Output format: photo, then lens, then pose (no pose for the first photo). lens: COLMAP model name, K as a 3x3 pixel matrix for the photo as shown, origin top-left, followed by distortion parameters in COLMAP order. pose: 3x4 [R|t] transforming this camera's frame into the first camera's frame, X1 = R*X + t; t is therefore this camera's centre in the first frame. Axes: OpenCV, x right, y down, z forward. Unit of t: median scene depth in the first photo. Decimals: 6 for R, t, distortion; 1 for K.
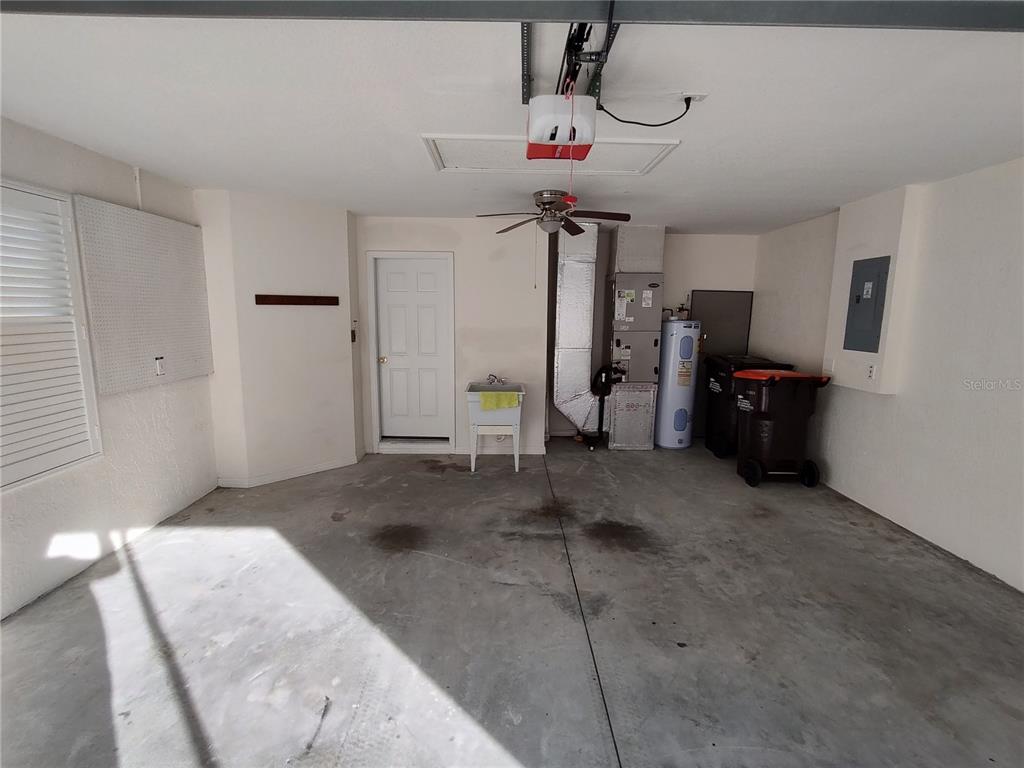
lens RADIAL K [[465.5, 0, 510.5], [0, 465.5, 382.8], [0, 0, 1]] dist [-0.002432, 0.000426]
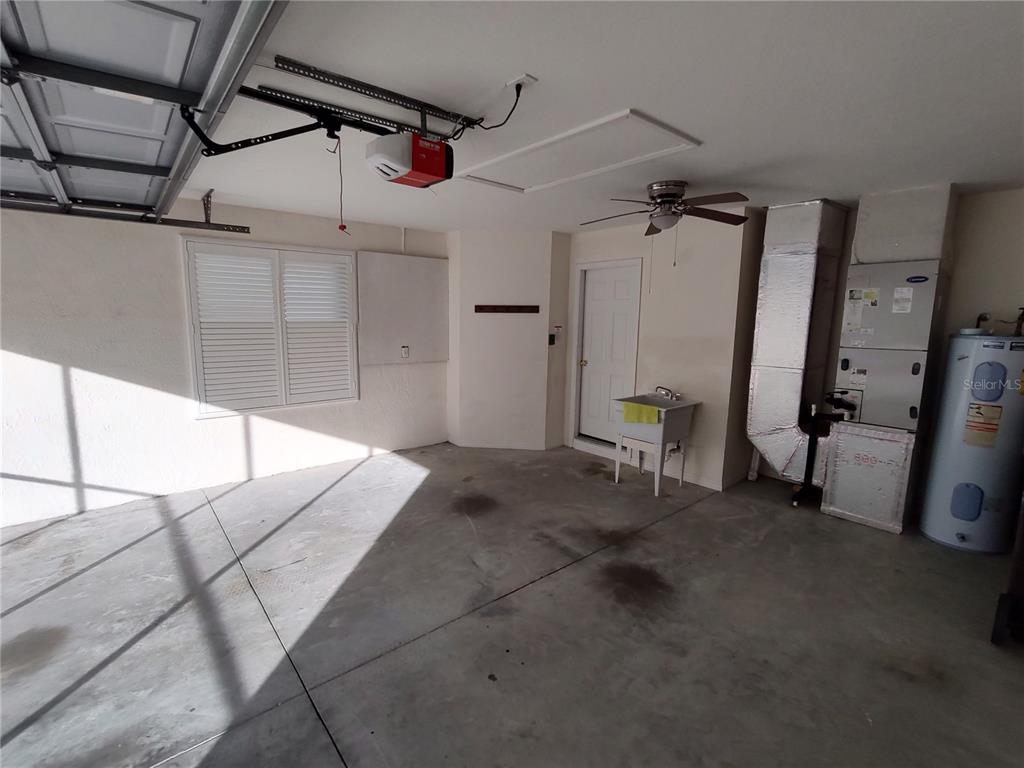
lens RADIAL K [[465.5, 0, 510.5], [0, 465.5, 382.8], [0, 0, 1]] dist [-0.002432, 0.000426]
pose [[0.641057, 0.107398, -0.759942, 0.487904], [-0.122399, 0.991794, 0.036913, -0.024814], [0.757670, 0.069353, 0.648942, 0.185818]]
